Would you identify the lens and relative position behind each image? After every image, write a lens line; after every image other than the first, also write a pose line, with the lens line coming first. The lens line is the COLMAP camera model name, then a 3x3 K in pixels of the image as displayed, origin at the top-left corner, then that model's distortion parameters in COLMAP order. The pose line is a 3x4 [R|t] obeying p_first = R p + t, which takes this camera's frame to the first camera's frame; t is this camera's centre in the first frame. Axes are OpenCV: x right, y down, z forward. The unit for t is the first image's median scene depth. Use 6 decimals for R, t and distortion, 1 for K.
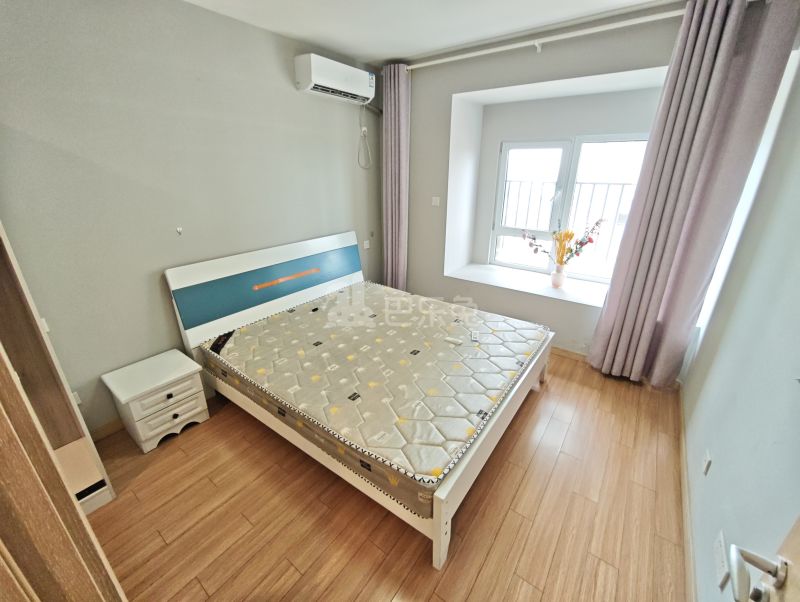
lens RADIAL K [[335.7, 0, 402.5], [0, 335.7, 298.9], [0, 0, 1]] dist [0.001269, 0.000164]
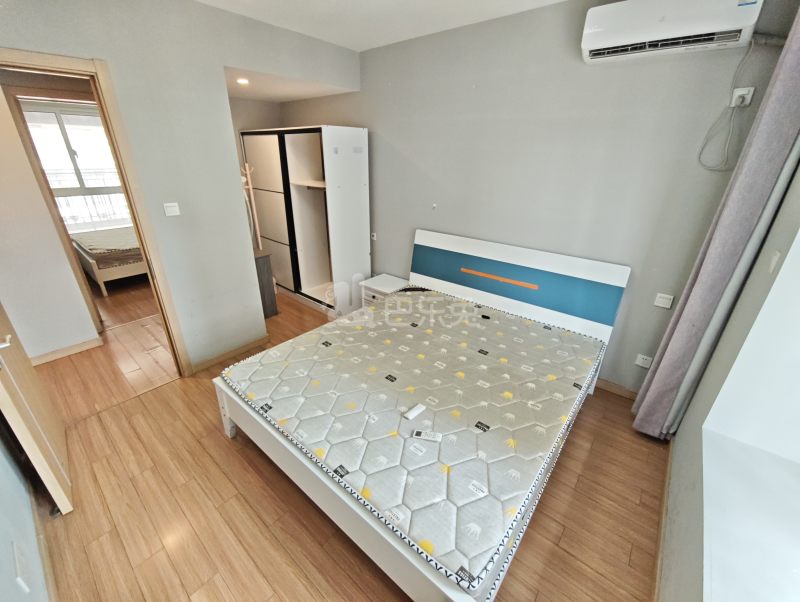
lens RADIAL K [[335.7, 0, 399.6], [0, 335.7, 301.2], [0, 0, 1]] dist [0.001269, 0.000164]
pose [[-0.064652, 0.405059, -0.912002, 0.717012], [-0.371374, 0.838503, 0.398742, -0.350184], [0.926230, 0.364473, 0.096217, 0.814922]]
